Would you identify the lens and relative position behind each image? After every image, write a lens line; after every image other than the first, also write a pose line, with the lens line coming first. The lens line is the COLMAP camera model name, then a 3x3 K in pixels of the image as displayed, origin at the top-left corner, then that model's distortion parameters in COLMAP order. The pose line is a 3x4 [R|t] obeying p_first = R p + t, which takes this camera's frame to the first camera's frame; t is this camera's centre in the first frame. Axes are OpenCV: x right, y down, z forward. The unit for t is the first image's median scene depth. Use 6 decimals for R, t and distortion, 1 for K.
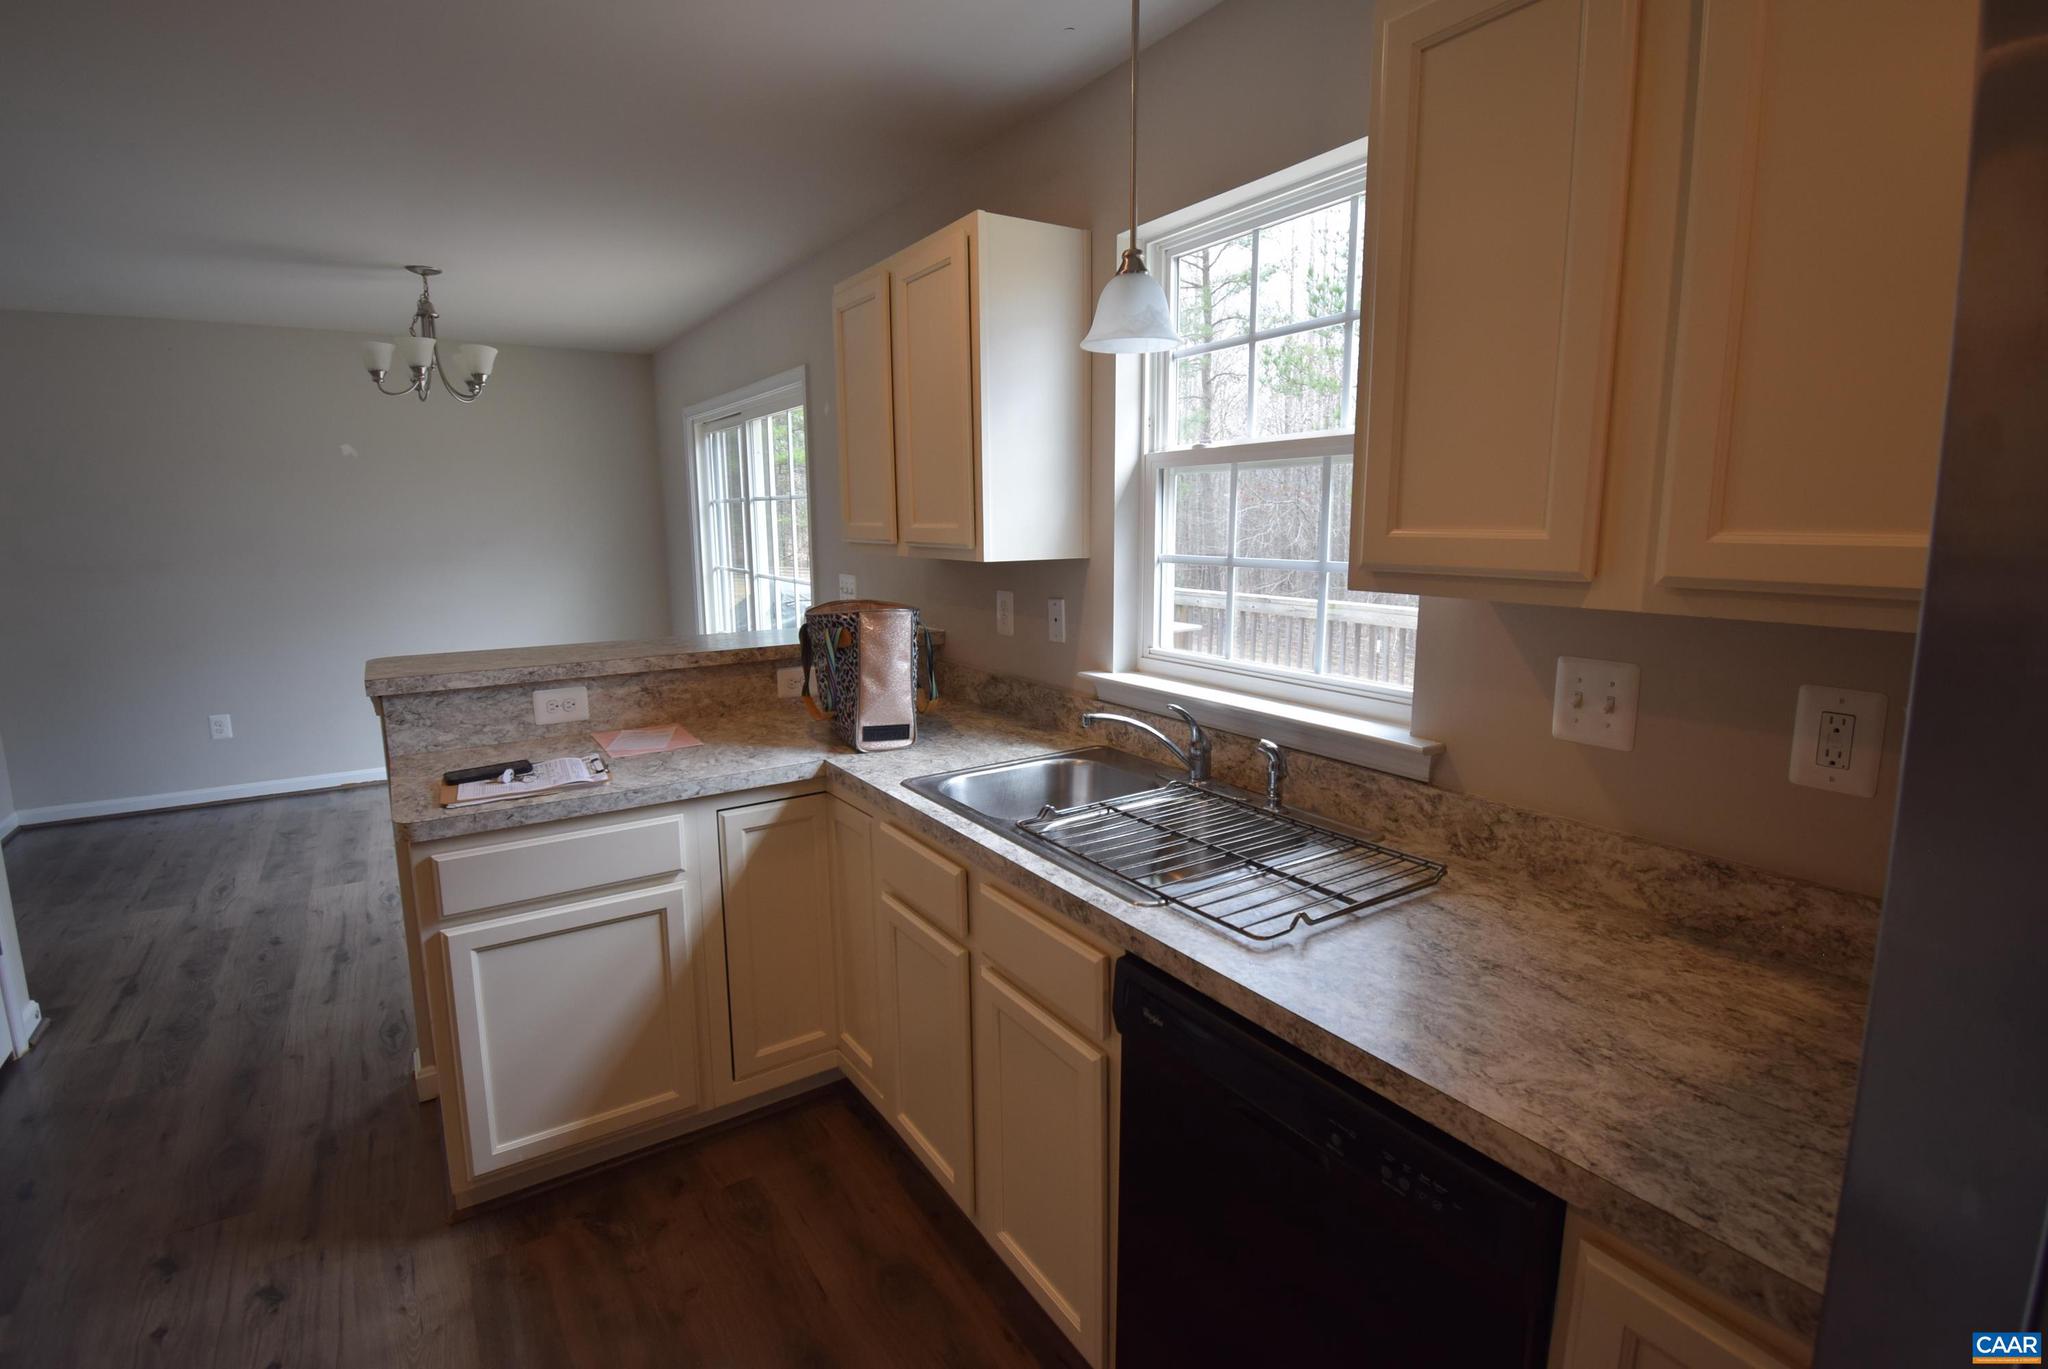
lens RADIAL K [[967.3, 0, 1024.0], [0, 967.3, 684.5], [0, 0, 1]] dist [0.020556, -0.028207]
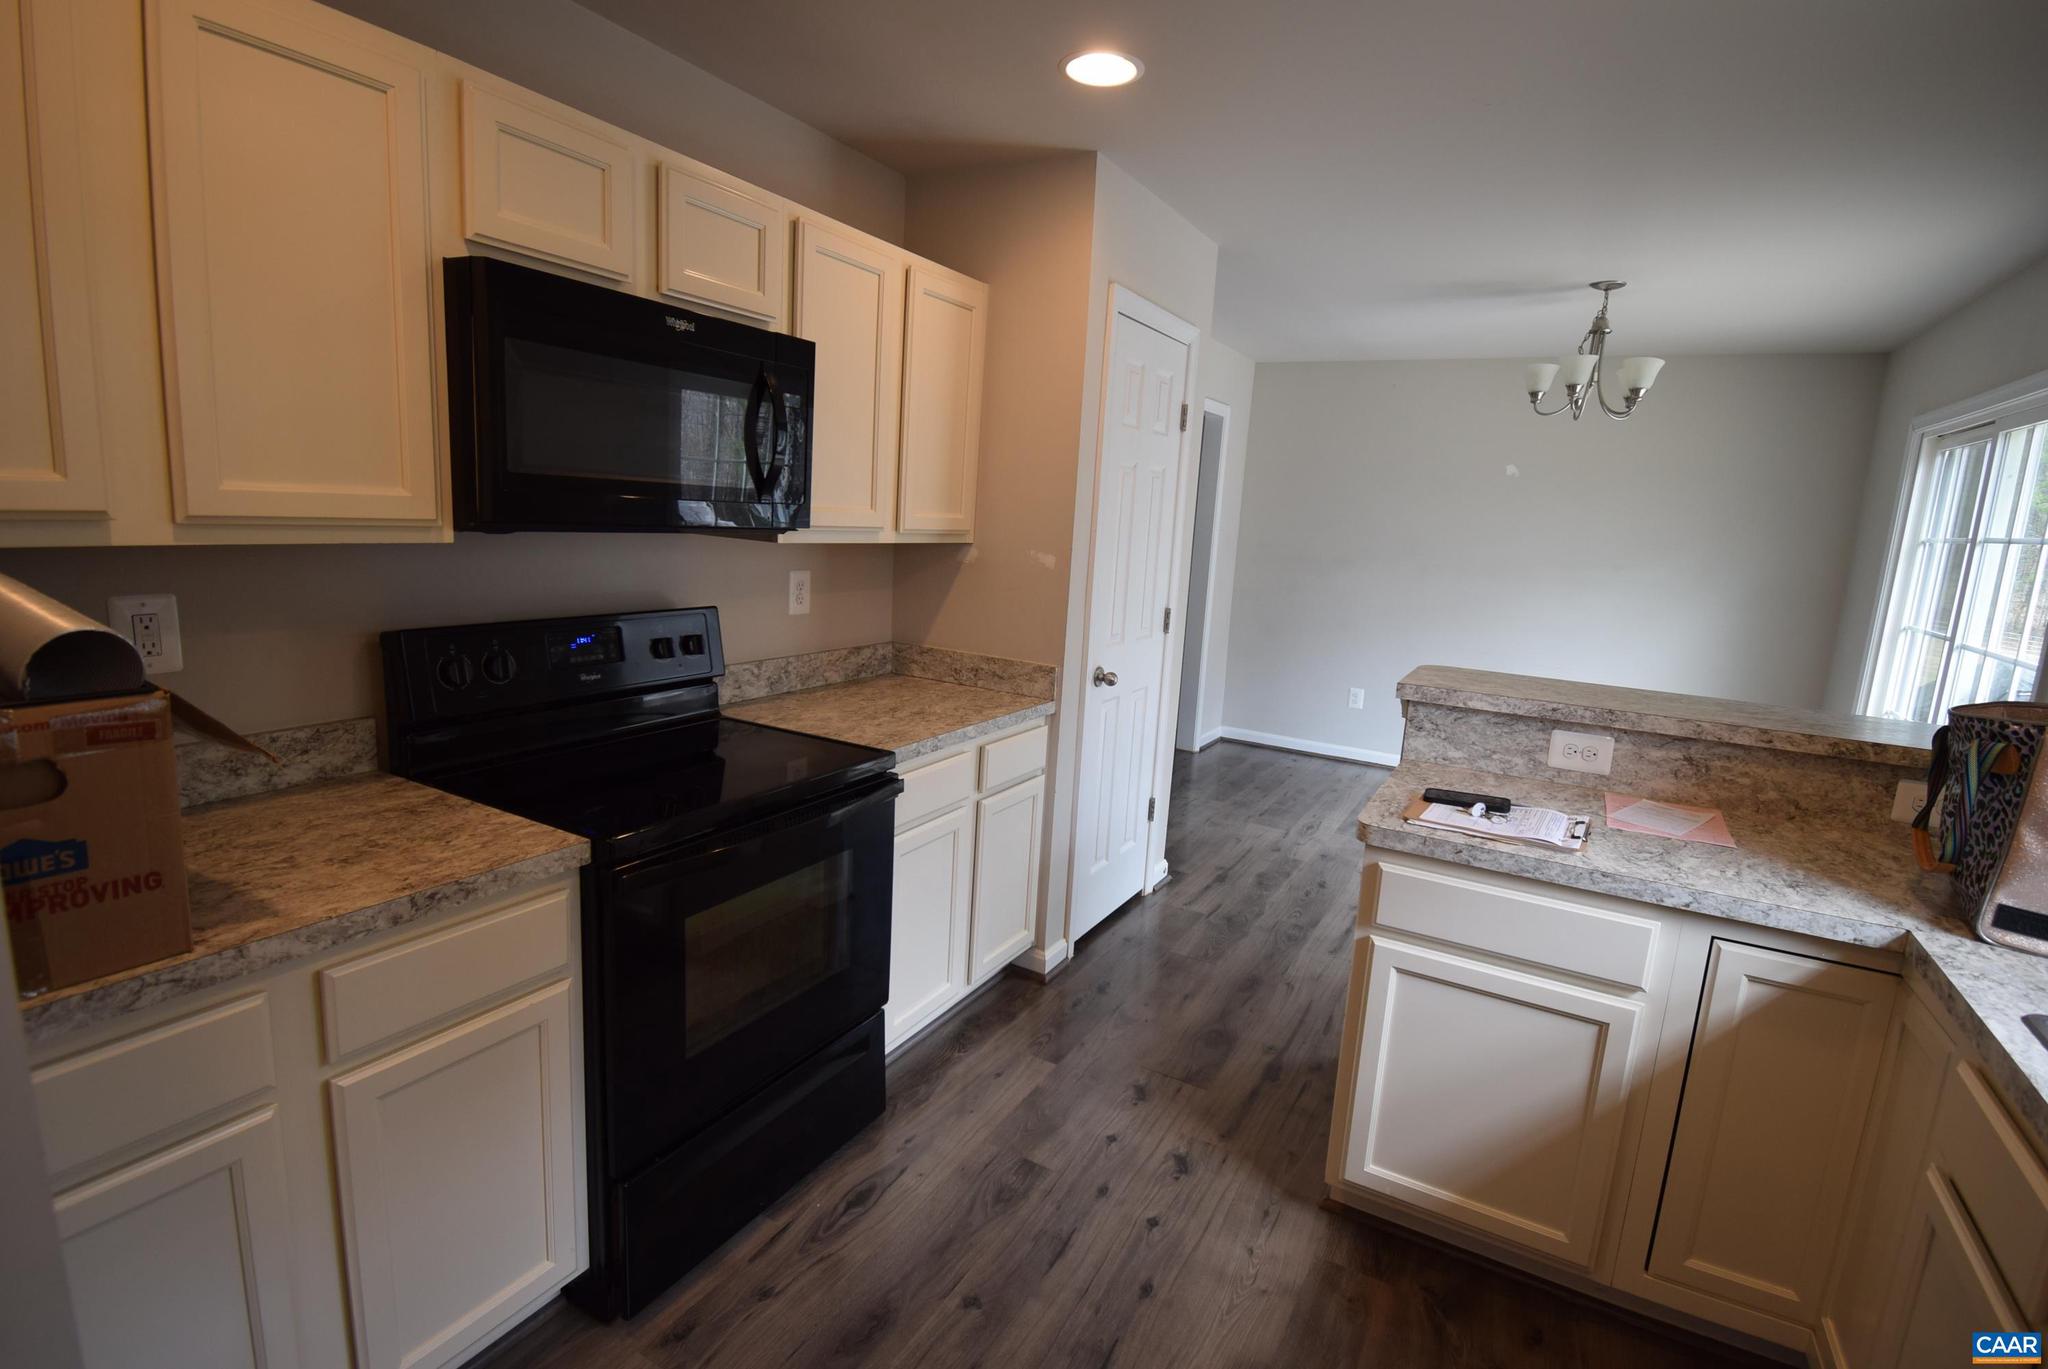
lens RADIAL K [[967.3, 0, 1024.0], [0, 967.3, 684.5], [0, 0, 1]] dist [0.020556, -0.028207]
pose [[0.465289, 0.191699, -0.864152, 0.047222], [-0.210506, 0.972222, 0.102329, -0.024153], [0.859764, 0.134296, 0.492718, 0.121556]]
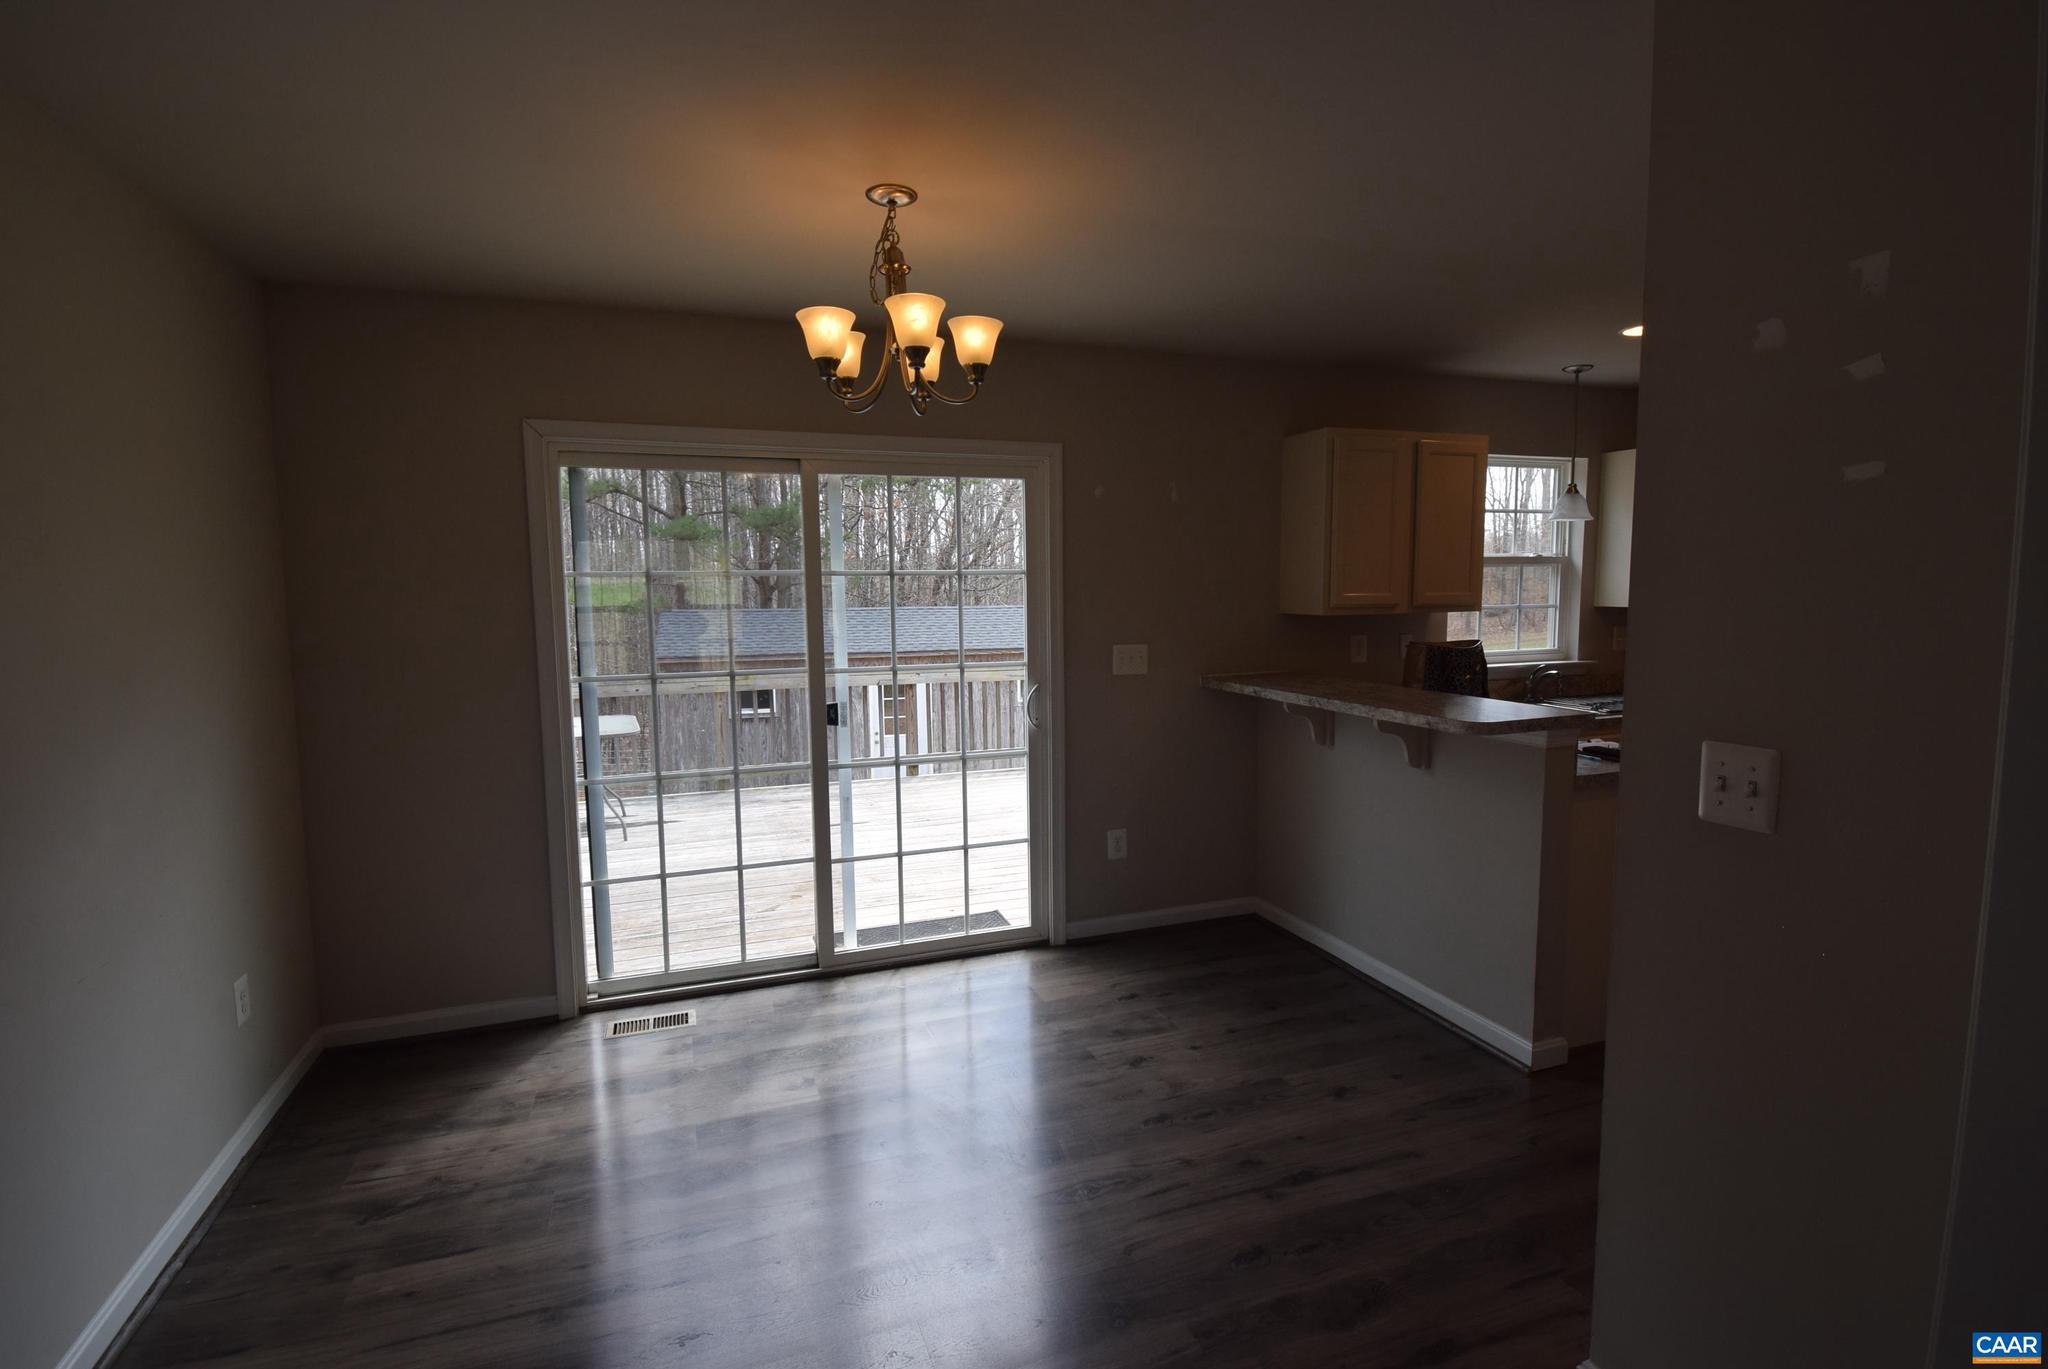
lens RADIAL K [[967.3, 0, 1024.0], [0, 967.3, 684.5], [0, 0, 1]] dist [0.020556, -0.028207]
pose [[0.225055, -0.096304, 0.969575, -2.187399], [0.174737, 0.982960, 0.057074, -0.261723], [-0.958550, 0.156576, 0.238047, 1.468238]]
